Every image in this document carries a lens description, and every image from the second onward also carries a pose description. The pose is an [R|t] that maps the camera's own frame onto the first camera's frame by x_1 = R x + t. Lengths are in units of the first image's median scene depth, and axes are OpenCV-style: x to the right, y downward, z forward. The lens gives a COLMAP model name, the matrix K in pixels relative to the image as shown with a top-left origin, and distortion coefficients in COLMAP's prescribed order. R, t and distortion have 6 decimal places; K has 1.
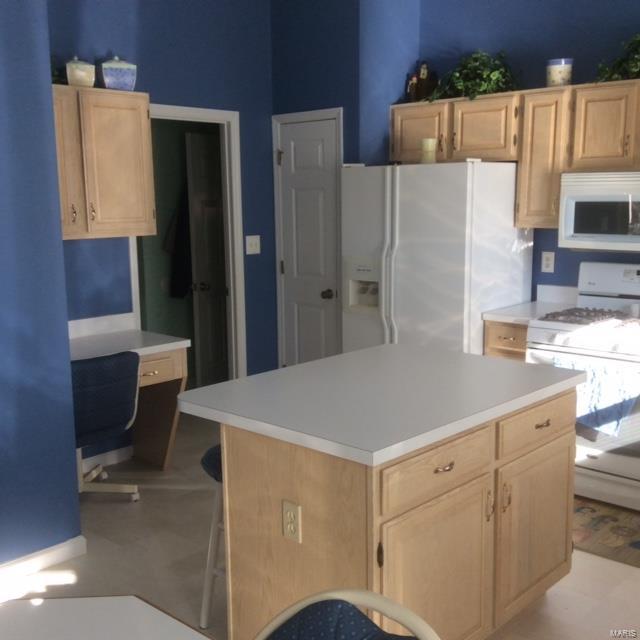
lens RADIAL K [[783.2, 0, 320.0], [0, 783.2, 320.0], [0, 0, 1]] dist [0.212746, -0.529174]
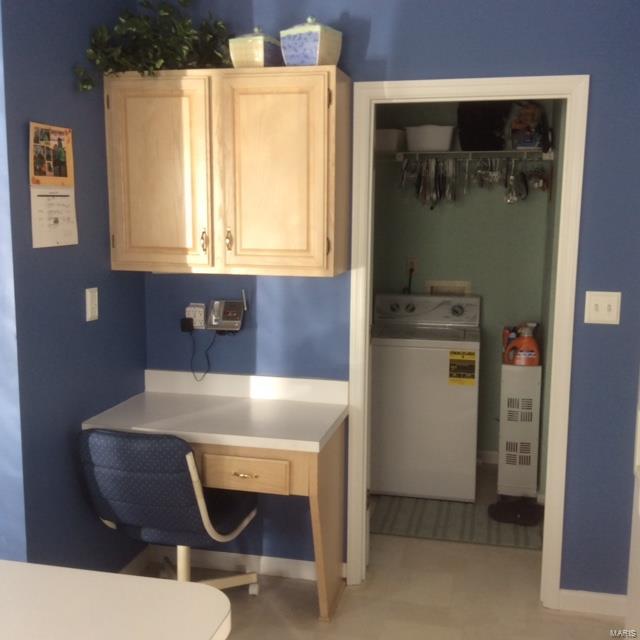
lens RADIAL K [[783.2, 0, 320.0], [0, 783.2, 320.0], [0, 0, 1]] dist [0.212746, -0.529174]
pose [[0.494065, 0.152777, -0.855897, 0.386845], [-0.158869, 0.983729, 0.083889, -0.130146], [0.854787, 0.094529, 0.510298, 0.678948]]
